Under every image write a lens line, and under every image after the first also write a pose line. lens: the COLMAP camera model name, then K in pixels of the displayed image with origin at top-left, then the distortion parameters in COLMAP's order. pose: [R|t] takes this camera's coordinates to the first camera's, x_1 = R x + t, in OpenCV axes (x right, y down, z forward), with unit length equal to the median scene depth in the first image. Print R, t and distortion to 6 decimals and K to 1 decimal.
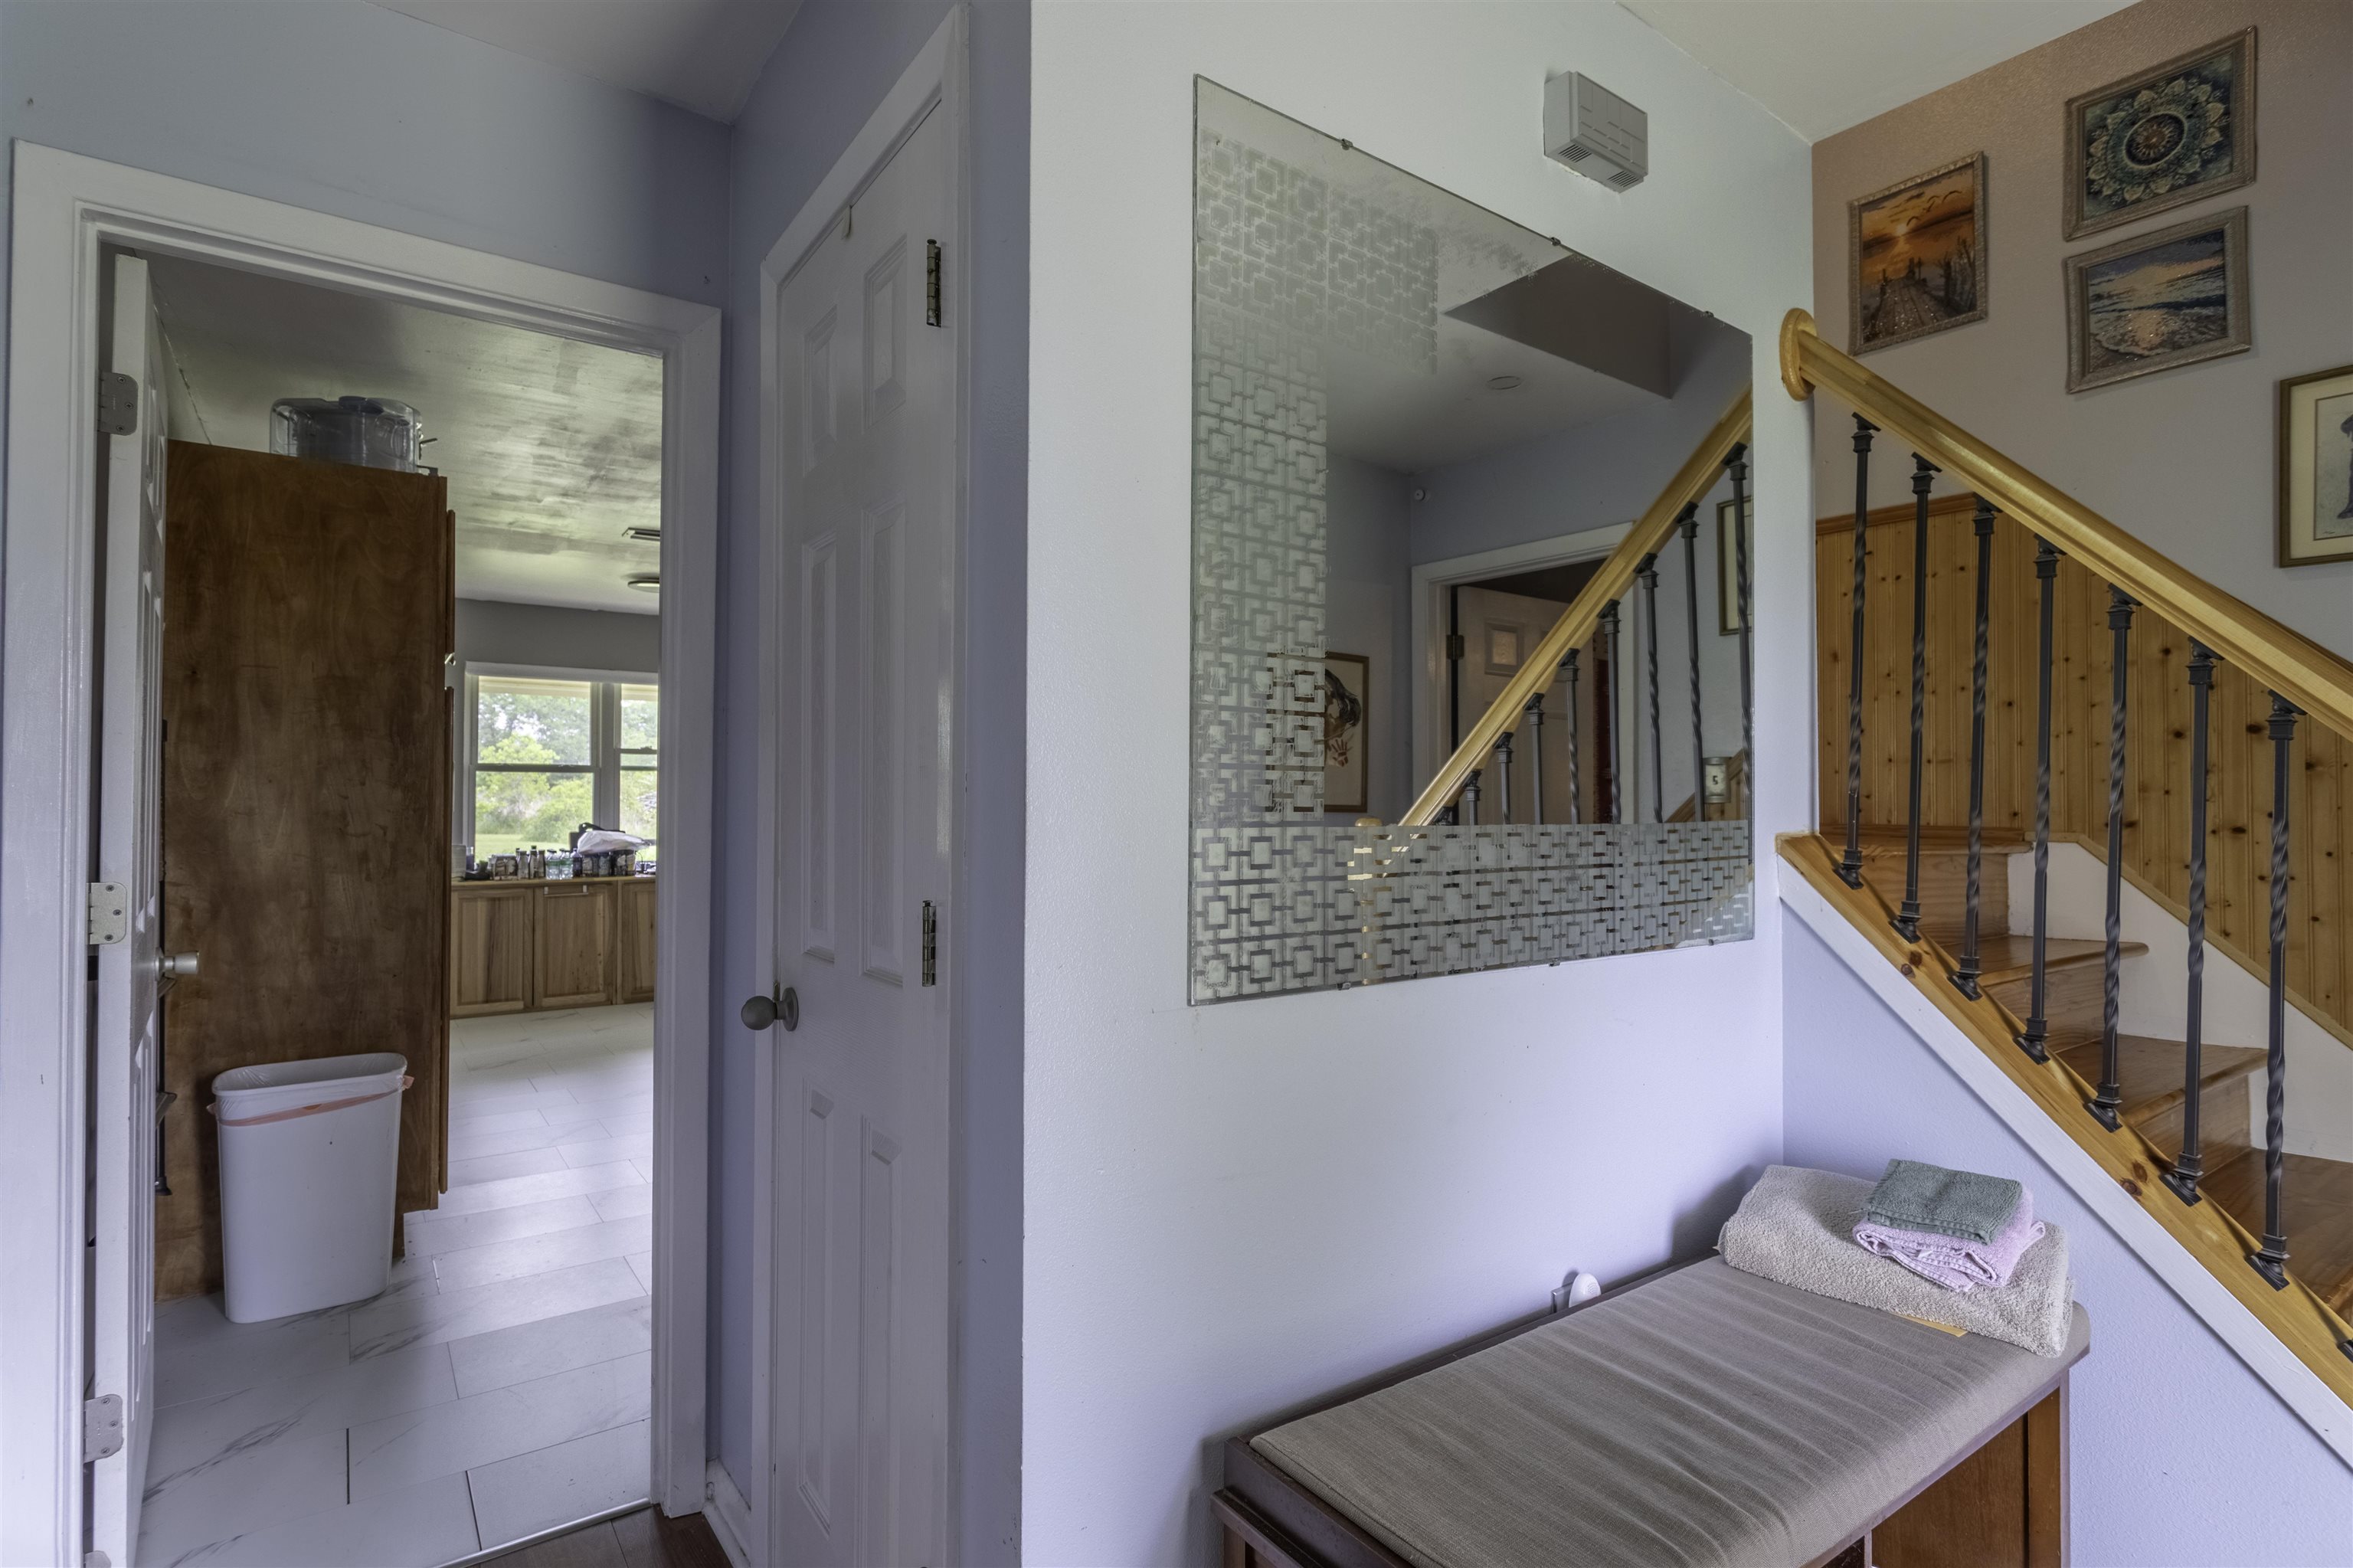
lens RADIAL K [[1138.9, 0, 1188.8], [0, 1138.9, 787.9], [0, 0, 1]] dist [-0.010925, 0.002758]
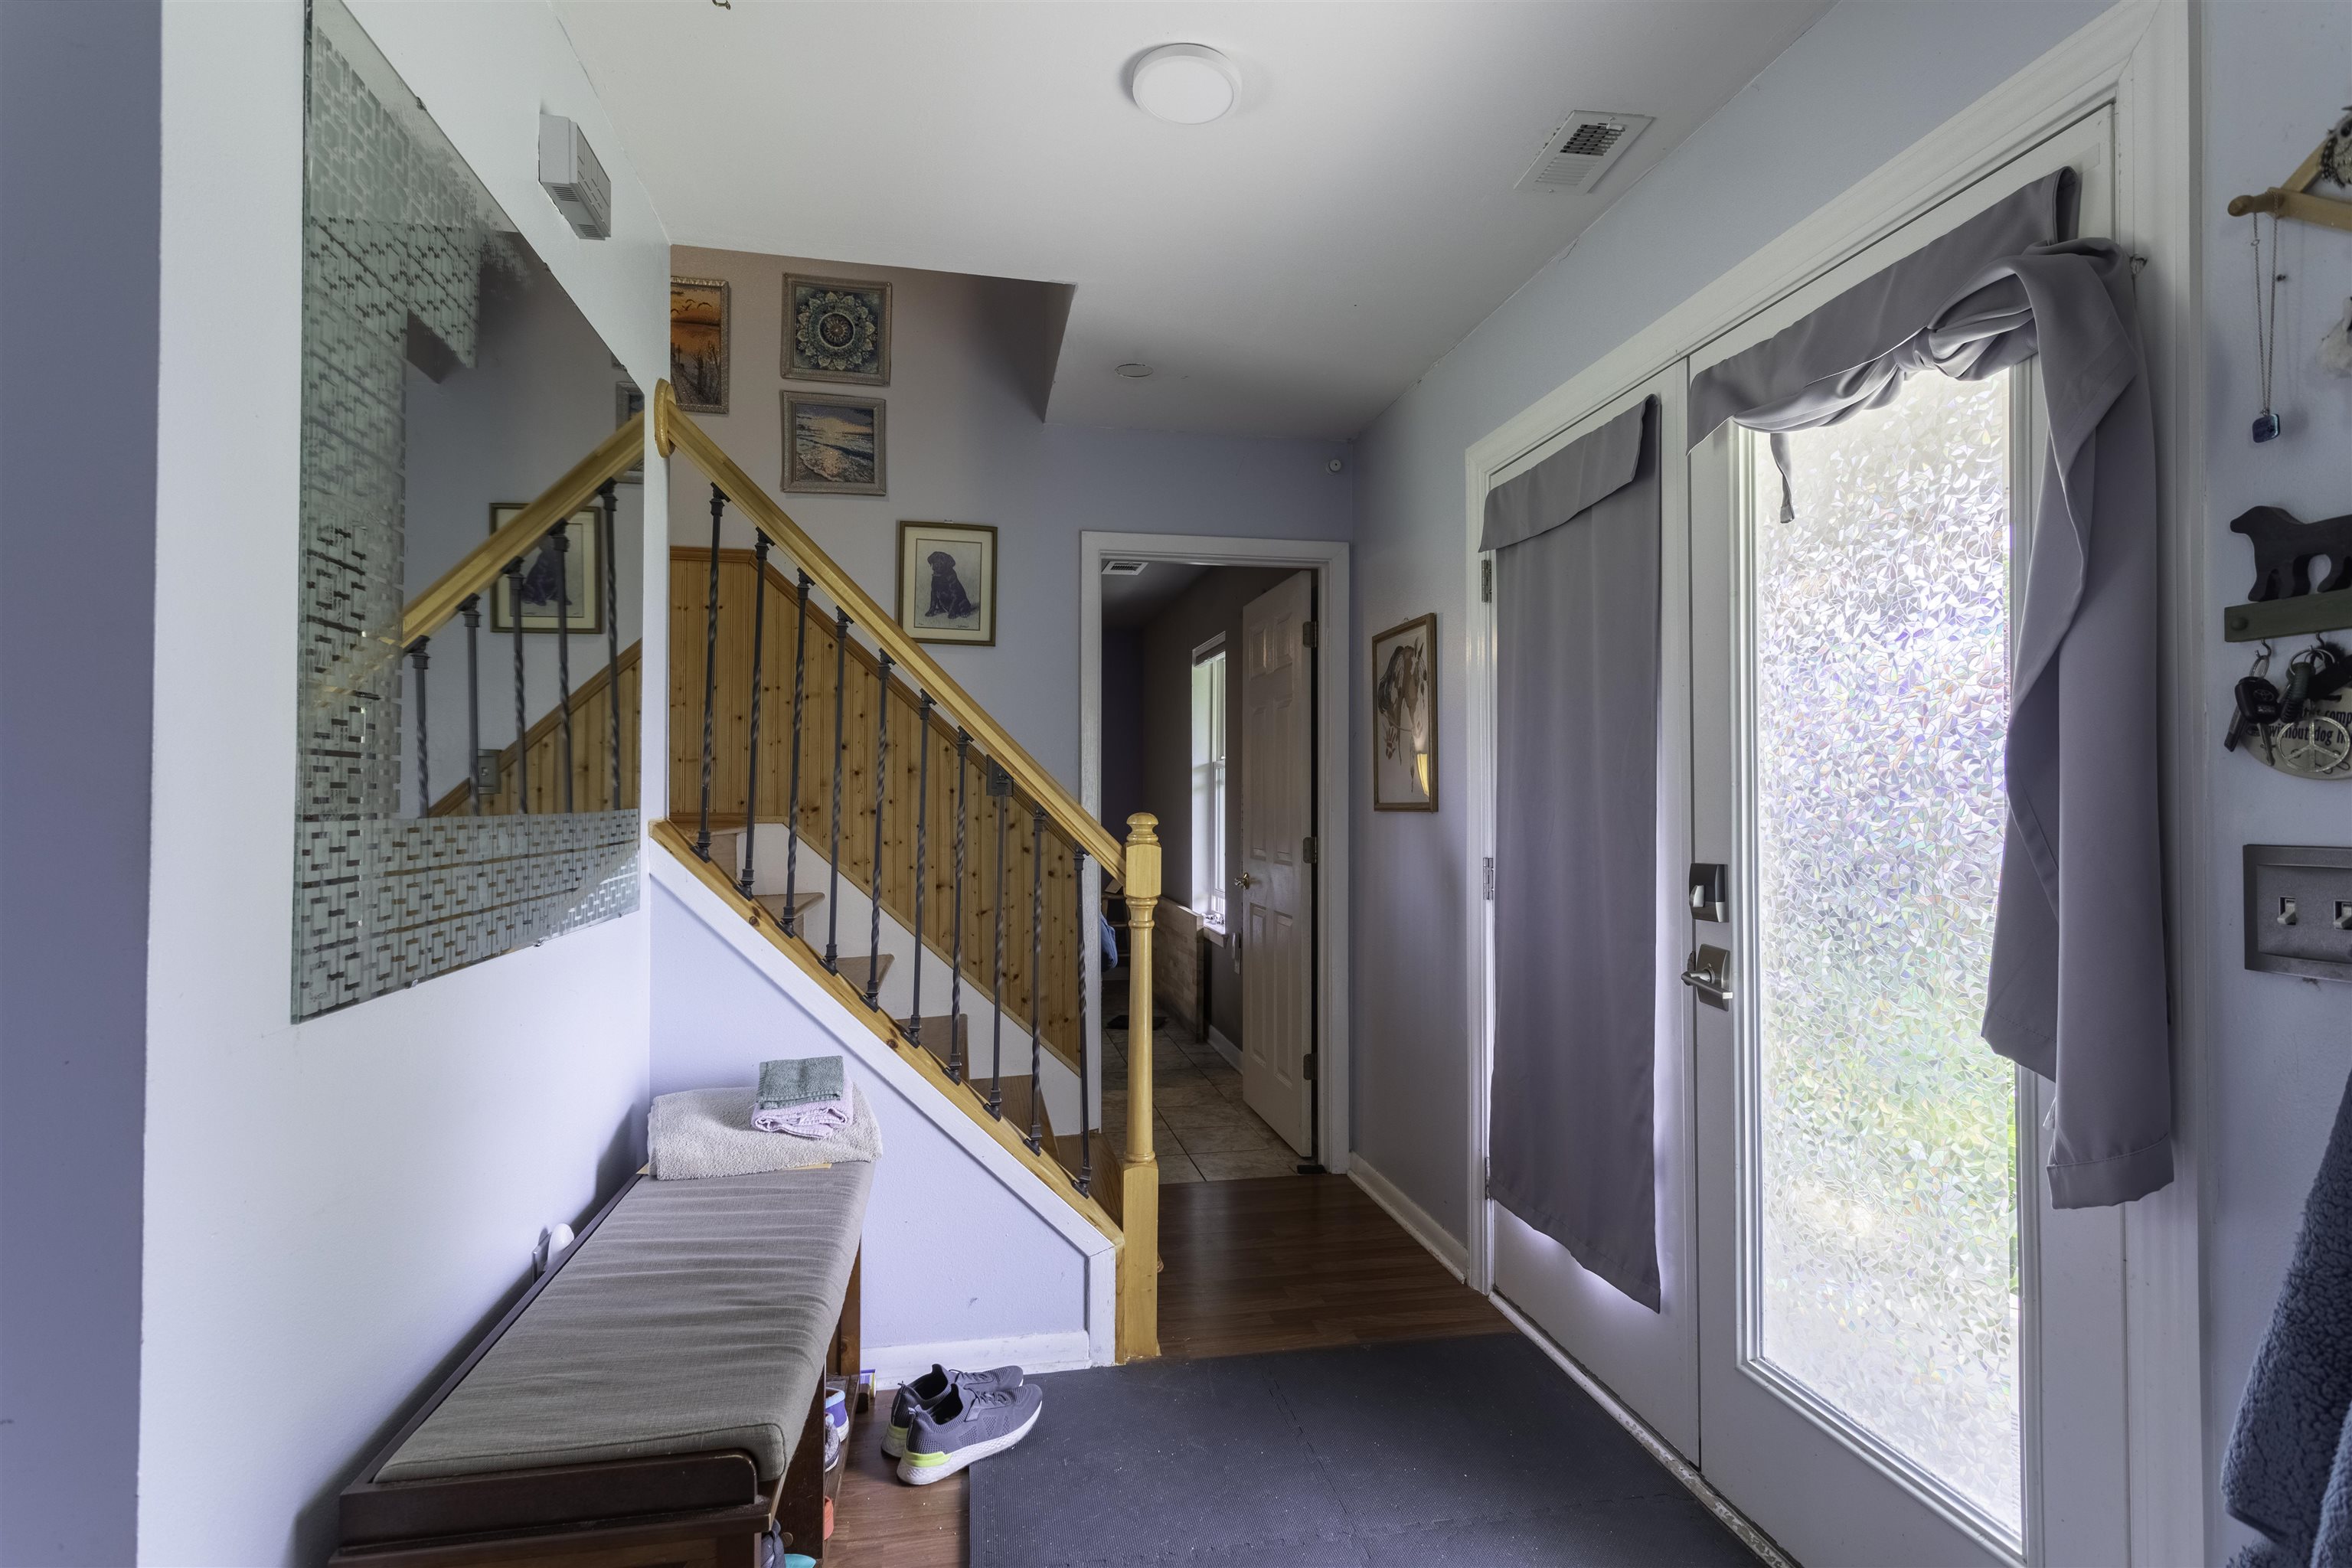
lens RADIAL K [[1105.3, 0, 1165.1], [0, 1105.3, 788.9], [0, 0, 1]] dist [0.003672, -0.000136]
pose [[0.432590, 0.004913, 0.901577, -0.357736], [-0.013331, 0.999911, 0.000948, -0.000214], [-0.901492, -0.012429, 0.432617, 0.018994]]
